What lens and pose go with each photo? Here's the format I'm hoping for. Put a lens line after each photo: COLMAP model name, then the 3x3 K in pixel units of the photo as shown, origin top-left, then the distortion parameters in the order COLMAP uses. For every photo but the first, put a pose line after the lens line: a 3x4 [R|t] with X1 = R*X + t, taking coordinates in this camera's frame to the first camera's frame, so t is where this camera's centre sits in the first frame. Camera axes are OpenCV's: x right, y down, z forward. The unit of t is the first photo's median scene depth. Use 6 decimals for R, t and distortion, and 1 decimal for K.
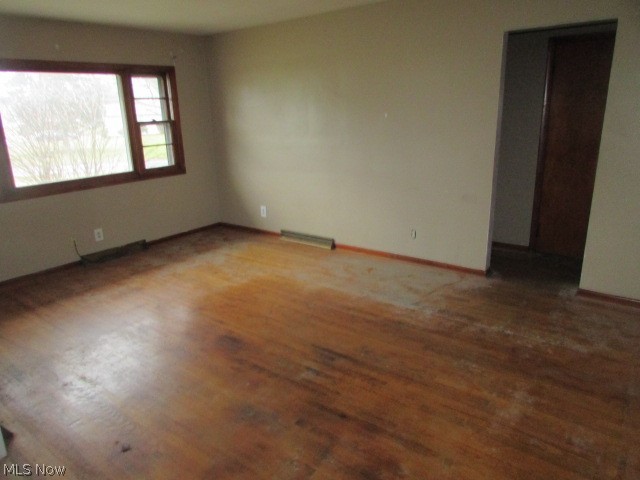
lens RADIAL K [[463.7, 0, 320.0], [0, 463.7, 240.0], [0, 0, 1]] dist [-0.034080, 0.001578]
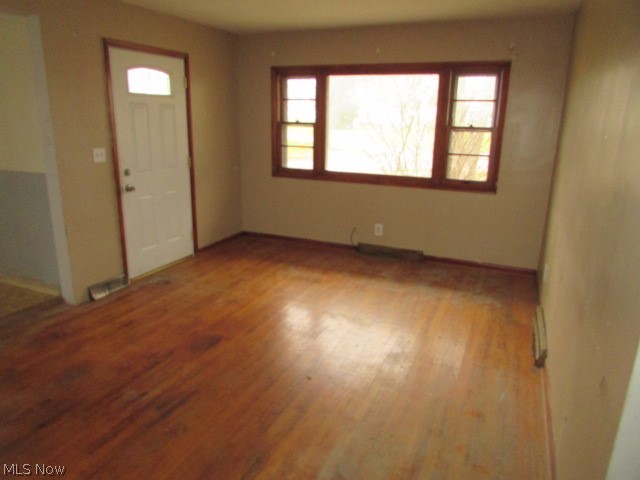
lens RADIAL K [[463.7, 0, 320.0], [0, 463.7, 240.0], [0, 0, 1]] dist [-0.034080, 0.001578]
pose [[0.227278, 0.286838, -0.930628, 0.490836], [-0.290501, 0.932097, 0.216345, -0.185015], [0.929491, 0.221178, 0.295172, 0.593500]]
